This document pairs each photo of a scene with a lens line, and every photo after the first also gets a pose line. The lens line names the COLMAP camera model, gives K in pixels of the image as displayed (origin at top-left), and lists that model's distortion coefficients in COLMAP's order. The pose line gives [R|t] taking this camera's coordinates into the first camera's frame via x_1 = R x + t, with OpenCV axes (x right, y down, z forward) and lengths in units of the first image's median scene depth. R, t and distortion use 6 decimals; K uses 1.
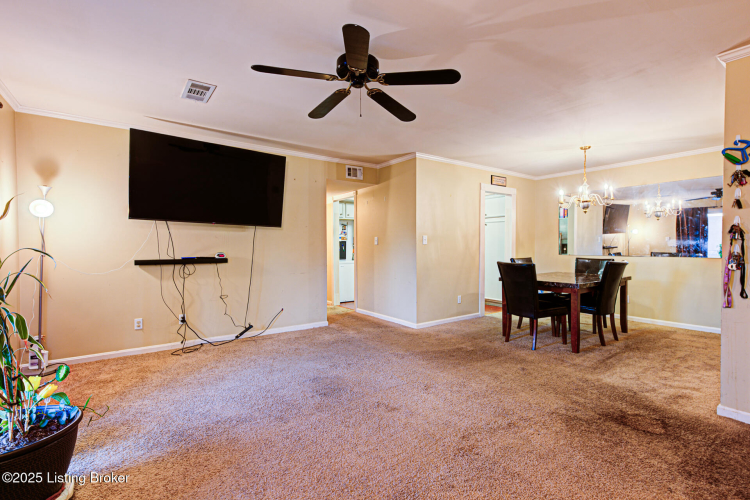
lens RADIAL K [[345.0, 0, 373.8], [0, 345.0, 249.5], [0, 0, 1]] dist [0.002658, 0.000273]
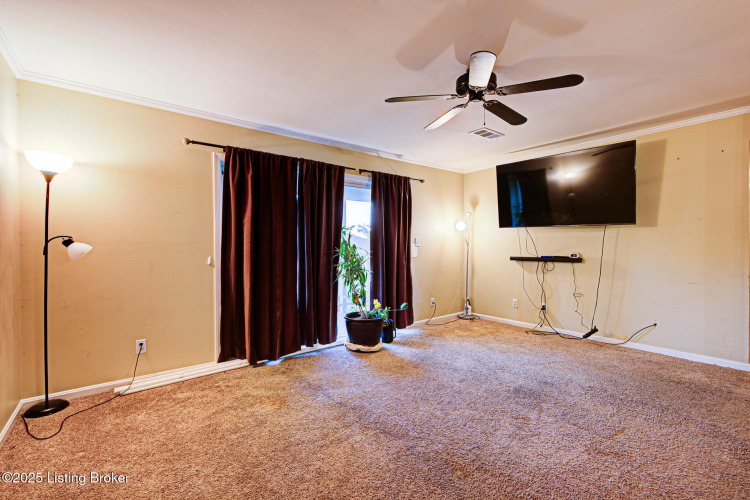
lens RADIAL K [[330.0, 0, 373.8], [0, 330.0, 247.5], [0, 0, 1]] dist [0.001588, 0.000121]
pose [[0.044120, 0.002713, -0.999023, 0.568469], [-0.007969, 0.999965, 0.002364, -0.004055], [0.998994, 0.007857, 0.044141, 0.361423]]
